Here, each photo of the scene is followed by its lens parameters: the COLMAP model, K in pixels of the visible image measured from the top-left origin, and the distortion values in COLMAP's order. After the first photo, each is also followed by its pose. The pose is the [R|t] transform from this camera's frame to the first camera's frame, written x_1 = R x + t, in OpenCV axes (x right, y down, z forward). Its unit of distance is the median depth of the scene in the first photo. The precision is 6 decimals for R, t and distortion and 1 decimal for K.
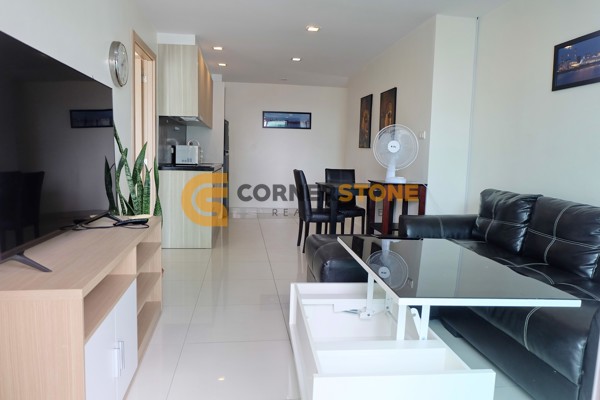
lens RADIAL K [[413.4, 0, 300.0], [0, 413.4, 196.7], [0, 0, 1]] dist [0.000432, 0.002275]
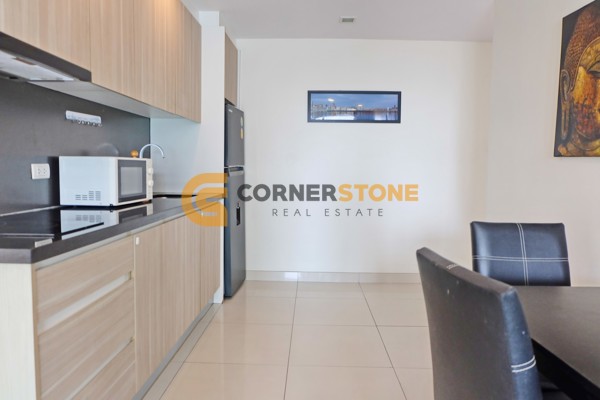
lens RADIAL K [[413.4, 0, 300.0], [0, 413.4, 196.7], [0, 0, 1]] dist [0.000432, 0.002275]
pose [[0.986375, -0.002256, -0.164497, -0.015112], [-0.002214, 0.999633, -0.026985, -0.063701], [0.164497, 0.026981, 0.986008, 0.536711]]
